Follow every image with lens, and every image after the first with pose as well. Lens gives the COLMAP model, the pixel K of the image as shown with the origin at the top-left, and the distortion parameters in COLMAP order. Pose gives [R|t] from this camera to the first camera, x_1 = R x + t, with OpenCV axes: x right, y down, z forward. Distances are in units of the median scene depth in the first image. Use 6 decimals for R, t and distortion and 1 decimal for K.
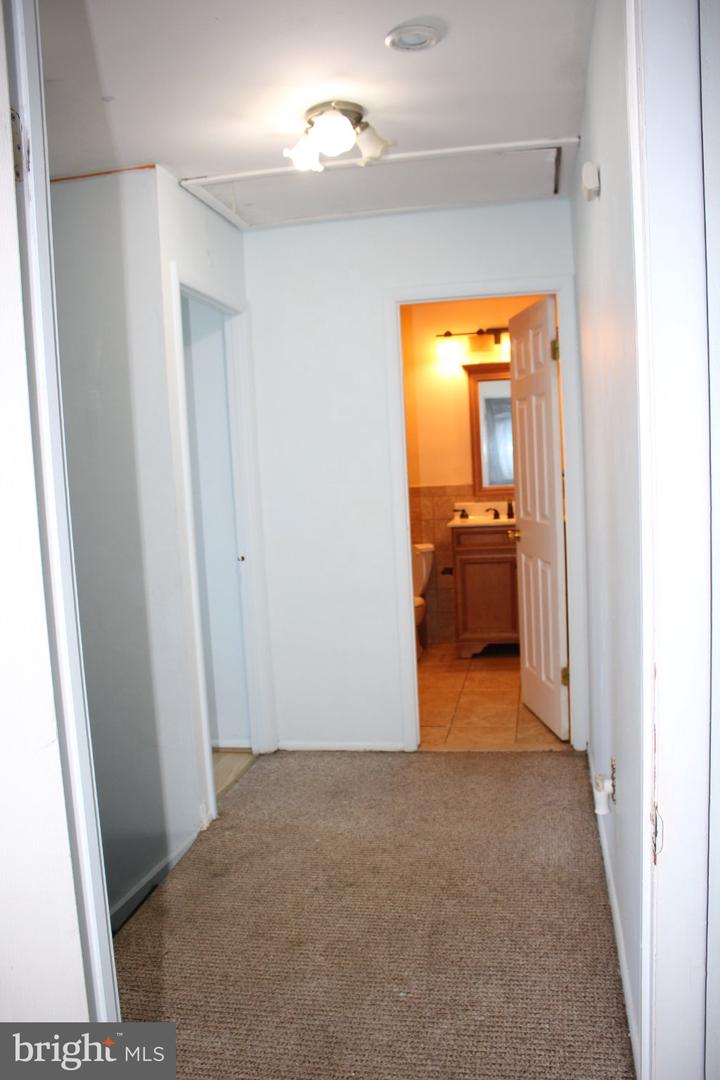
lens RADIAL K [[893.0, 0, 360.1], [0, 893.0, 542.7], [0, 0, 1]] dist [-0.155202, 0.123515]
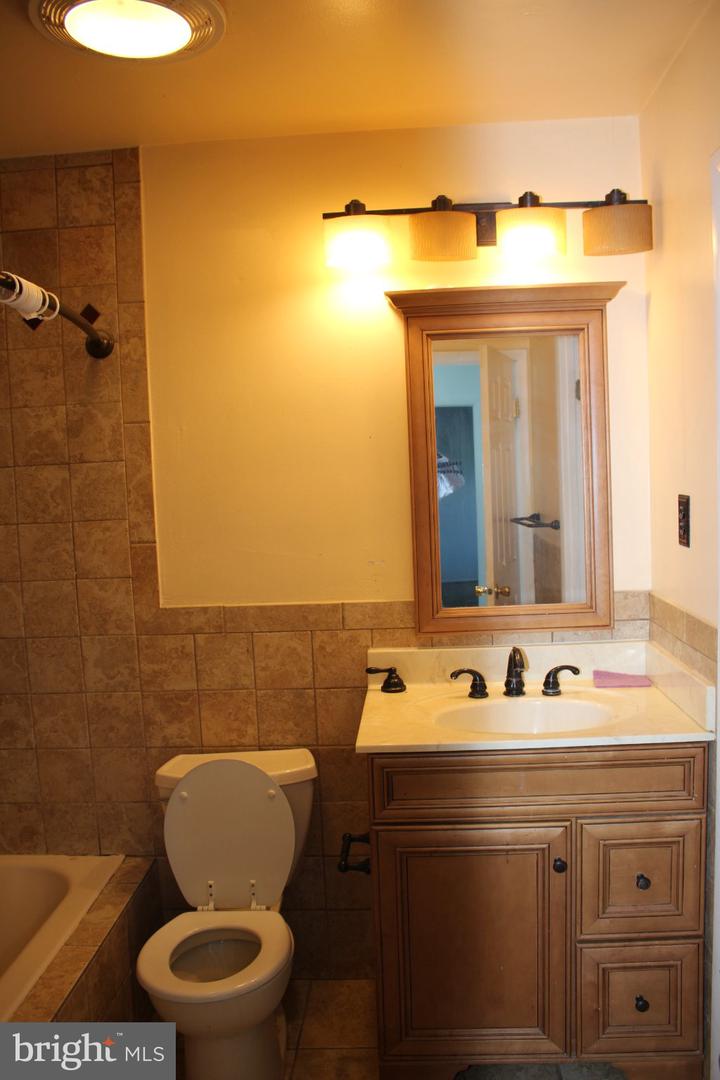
lens RADIAL K [[893.0, 0, 365.5], [0, 893.0, 545.9], [0, 0, 1]] dist [-0.155202, 0.123515]
pose [[0.990355, 0.000036, 0.138550, 0.050968], [0.000958, 0.999974, -0.007111, -0.087902], [-0.138547, 0.007175, 0.990330, 0.617425]]
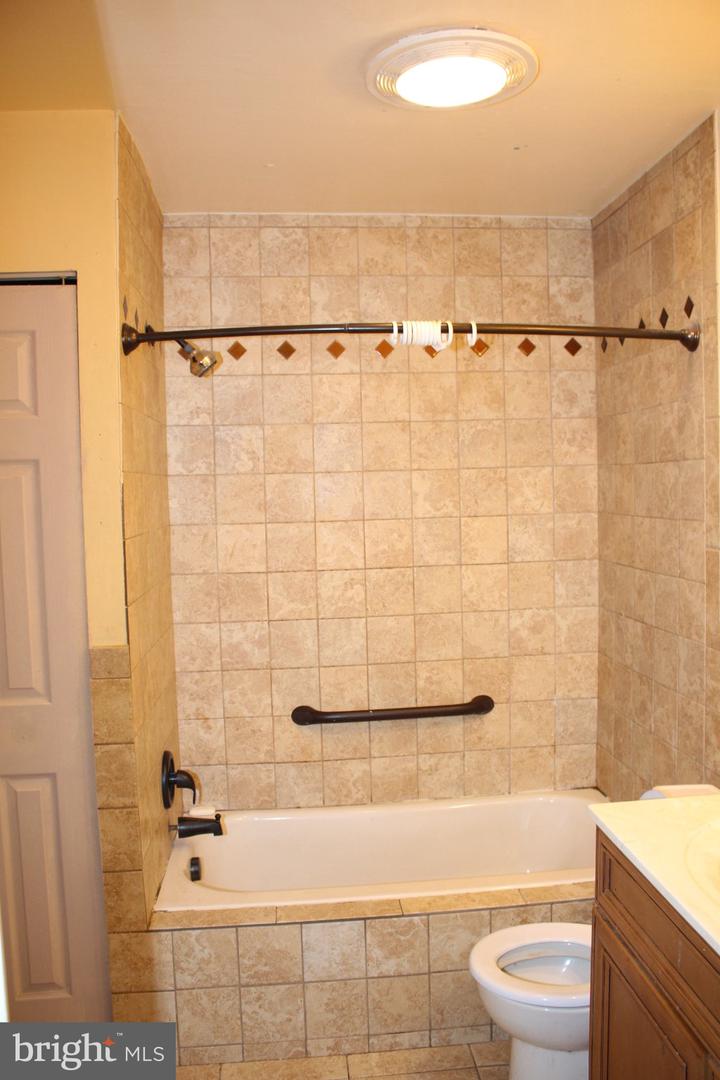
lens RADIAL K [[893.0, 0, 370.8], [0, 893.0, 544.5], [0, 0, 1]] dist [-0.155202, 0.123515]
pose [[0.283023, 0.103677, -0.953493, 0.315280], [-0.069058, 0.993763, 0.087558, -0.115842], [0.956624, 0.041065, 0.288417, 0.786989]]
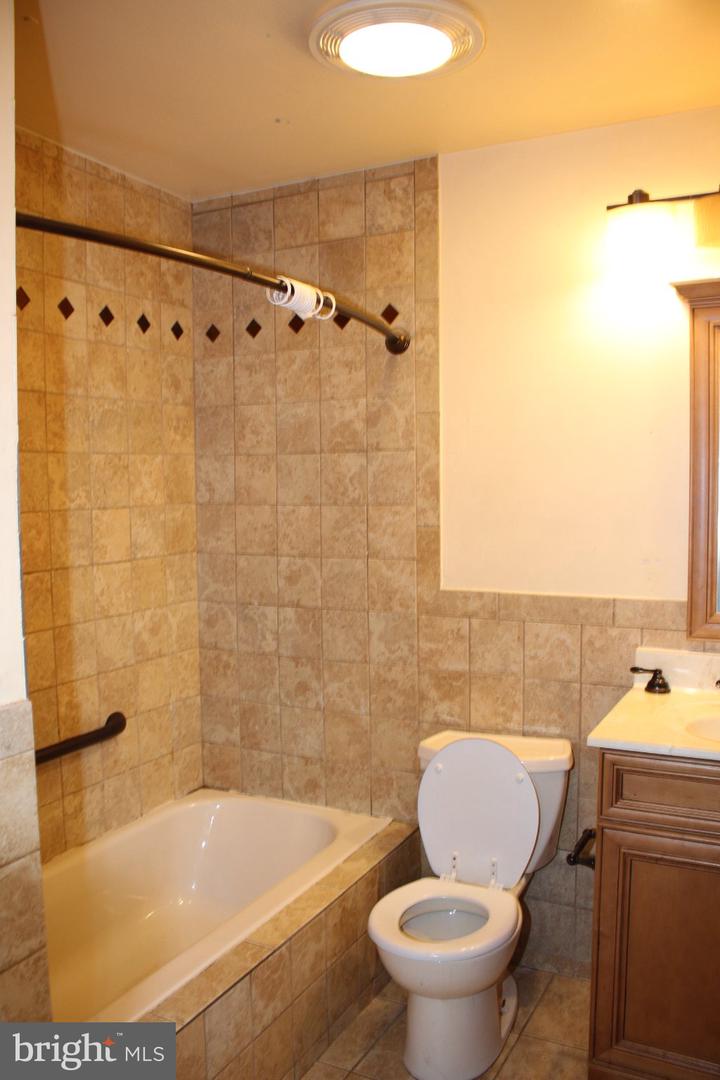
lens RADIAL K [[893.0, 0, 363.1], [0, 893.0, 547.7], [0, 0, 1]] dist [-0.155202, 0.123515]
pose [[0.958411, 0.061559, -0.278675, 0.096869], [-0.062664, 0.998022, 0.004951, -0.082823], [0.278429, 0.012718, 0.960373, 0.608361]]
